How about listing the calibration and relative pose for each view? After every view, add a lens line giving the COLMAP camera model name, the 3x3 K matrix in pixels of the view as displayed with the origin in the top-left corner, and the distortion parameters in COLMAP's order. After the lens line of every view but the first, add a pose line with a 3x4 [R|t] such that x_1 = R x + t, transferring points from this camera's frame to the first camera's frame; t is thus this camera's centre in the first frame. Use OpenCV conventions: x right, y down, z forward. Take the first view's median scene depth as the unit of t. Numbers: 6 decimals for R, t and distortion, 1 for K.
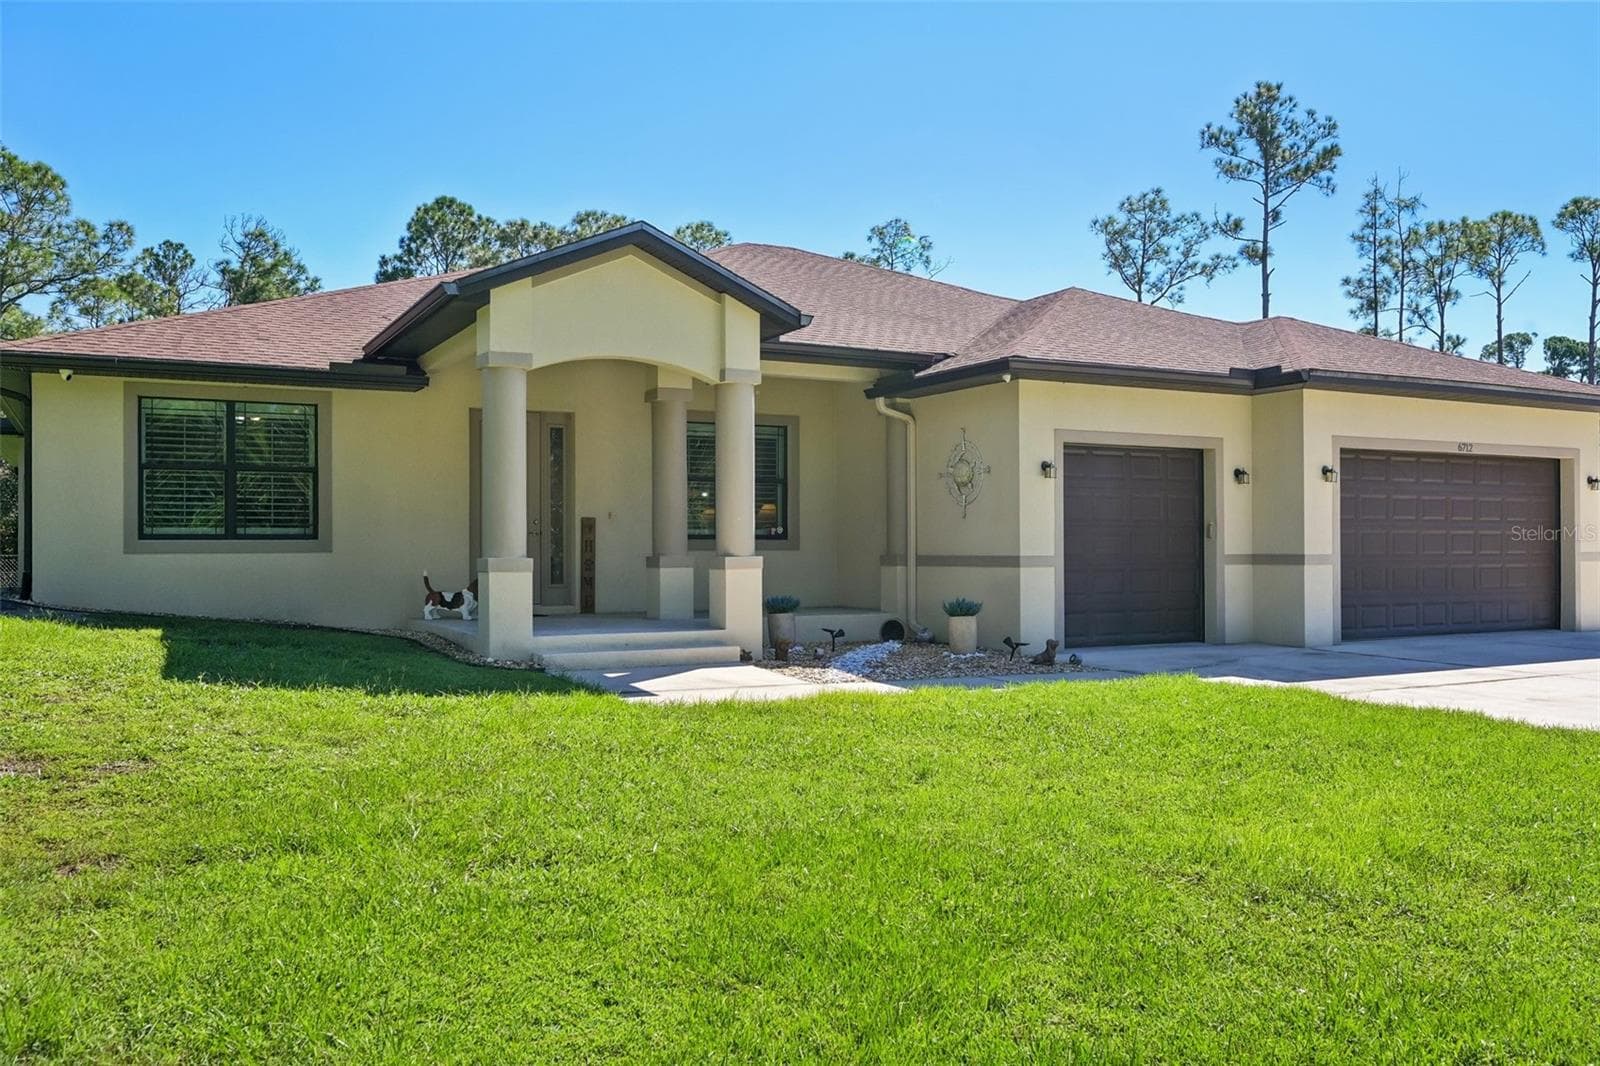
lens RADIAL K [[1310.8, 0, 817.7], [0, 1310.8, 534.9], [0, 0, 1]] dist [-0.007960, -0.001014]
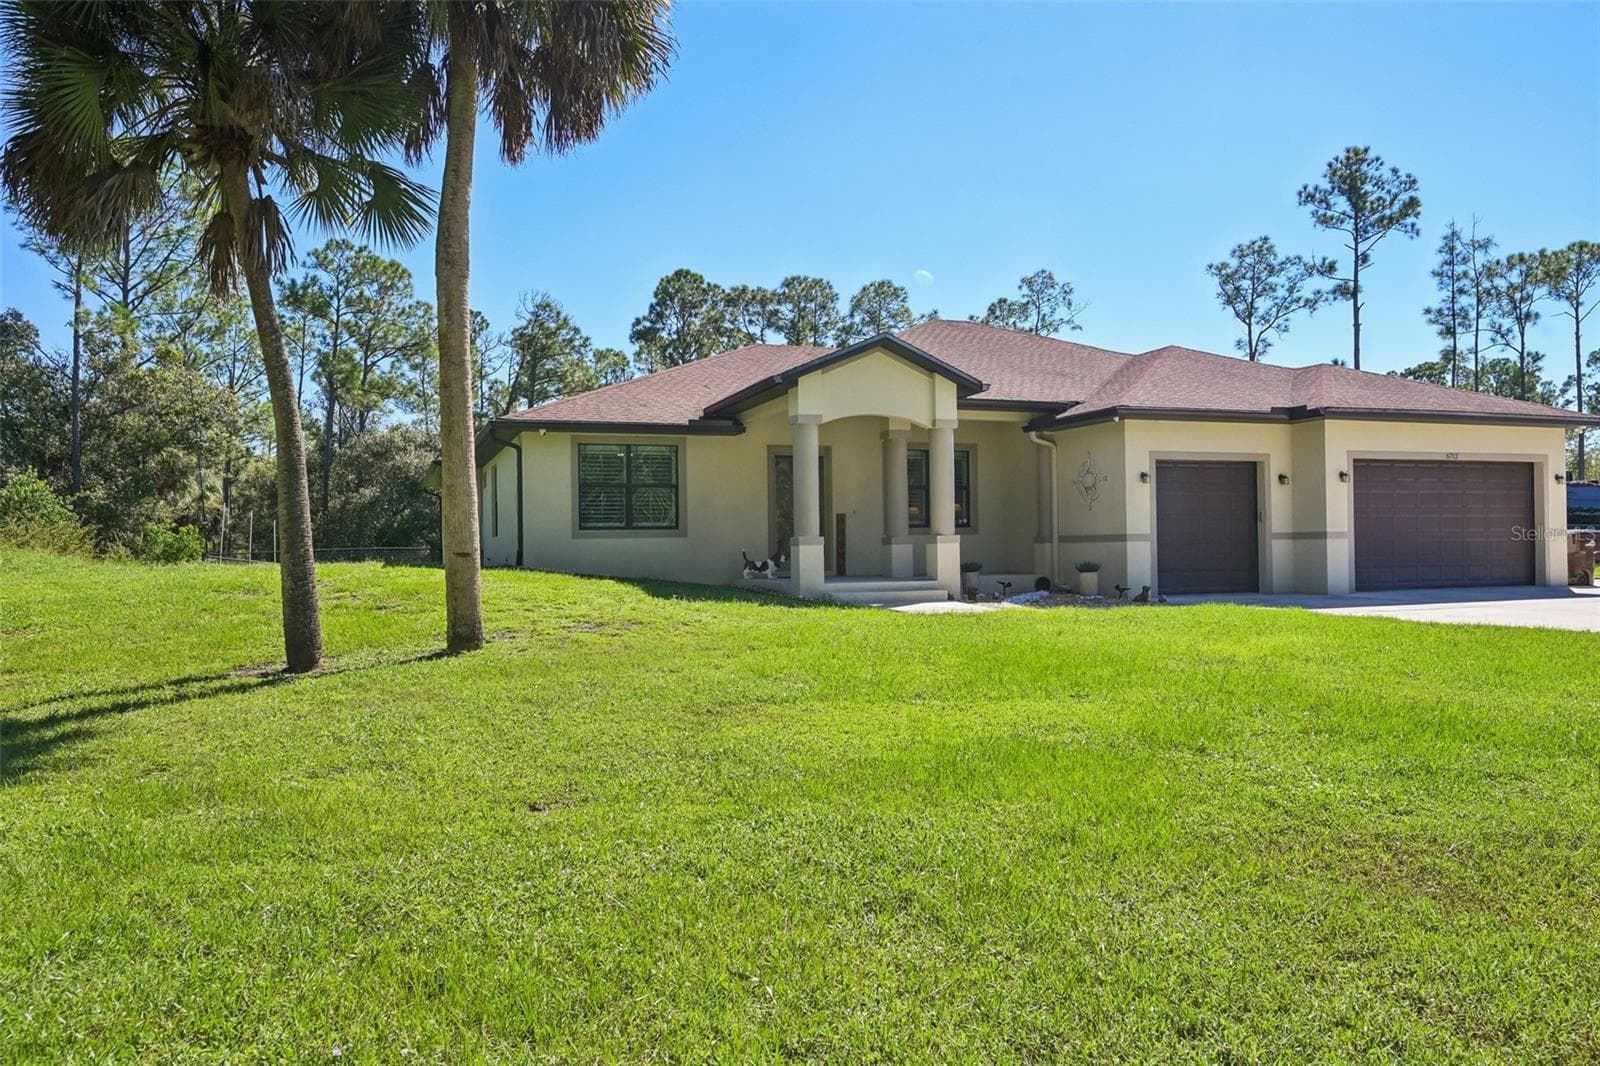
lens RADIAL K [[1152.1, 0, 808.1], [0, 1152.1, 533.7], [0, 0, 1]] dist [-0.009387, -0.005148]
pose [[0.989686, -0.011611, -0.142785, -0.008054], [0.011436, 0.999933, -0.002046, 0.004967], [0.142799, 0.000392, 0.989752, -0.137380]]
